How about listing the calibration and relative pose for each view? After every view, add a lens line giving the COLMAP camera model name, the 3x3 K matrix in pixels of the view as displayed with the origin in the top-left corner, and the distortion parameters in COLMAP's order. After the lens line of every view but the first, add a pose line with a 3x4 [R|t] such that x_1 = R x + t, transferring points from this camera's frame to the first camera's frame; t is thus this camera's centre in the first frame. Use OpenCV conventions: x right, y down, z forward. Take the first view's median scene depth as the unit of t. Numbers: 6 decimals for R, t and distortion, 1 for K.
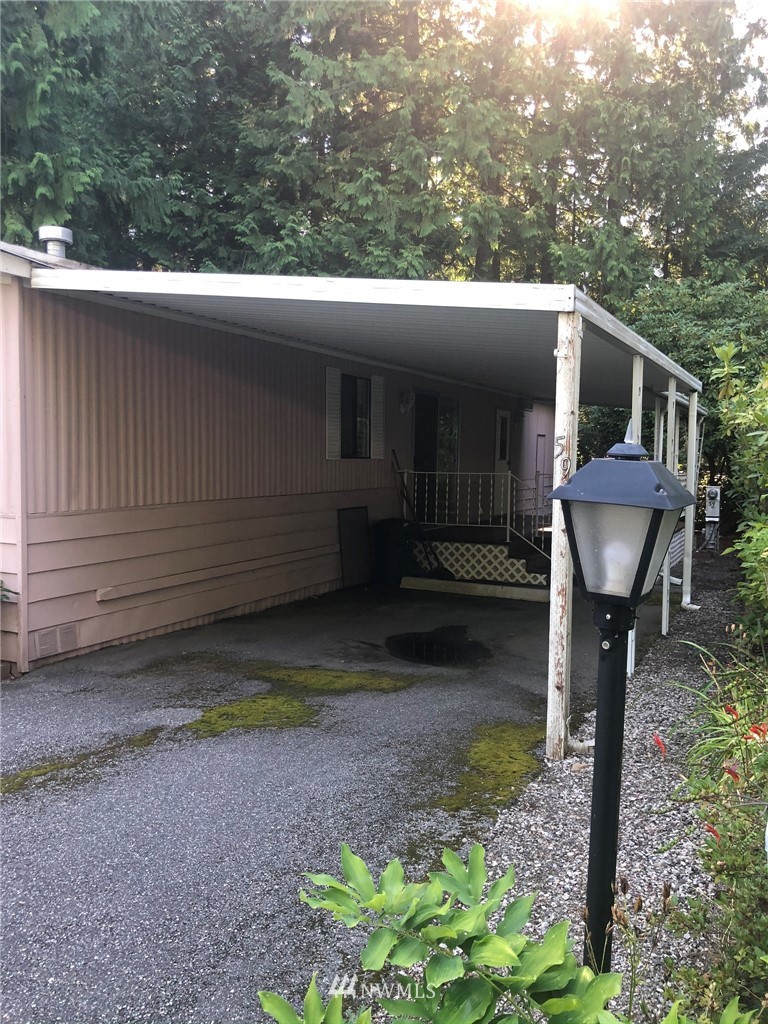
lens RADIAL K [[841.4, 0, 383.3], [0, 841.4, 527.0], [0, 0, 1]] dist [0.020795, -0.009002]
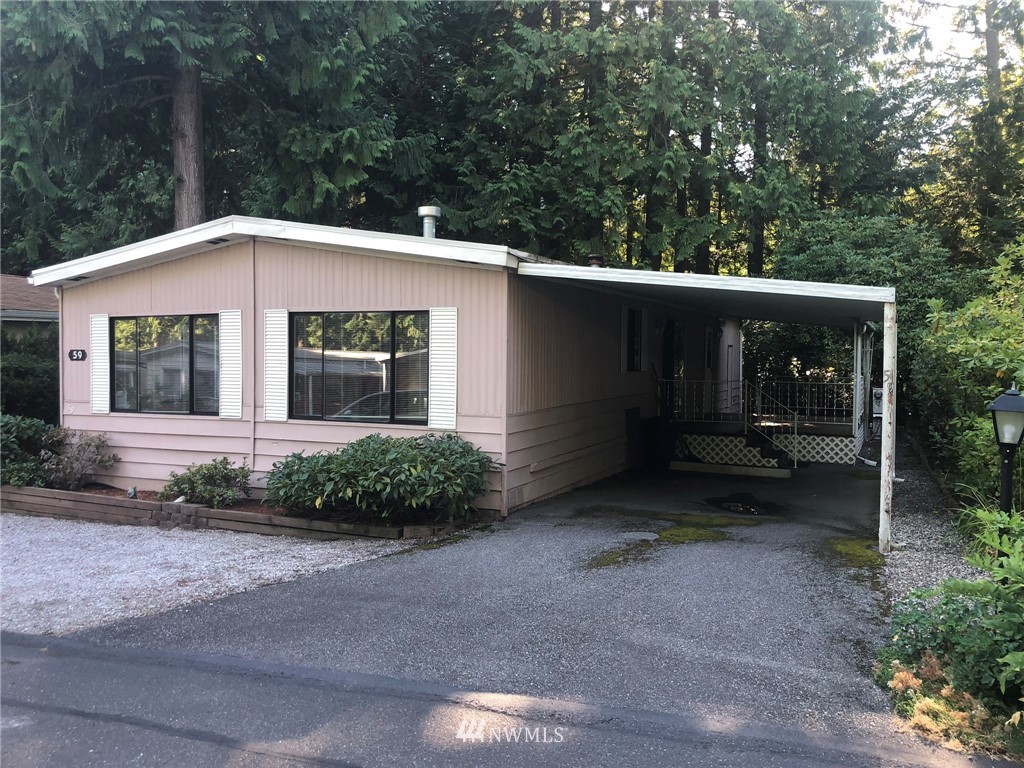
lens RADIAL K [[838.8, 0, 512.0], [0, 838.8, 384.0], [0, 0, 1]] dist [0.092003, -0.180079]
pose [[0.999781, -0.005233, 0.020240, -0.200057], [0.006219, 0.998782, -0.048956, 0.001454], [-0.019960, 0.049071, 0.998596, -0.252651]]
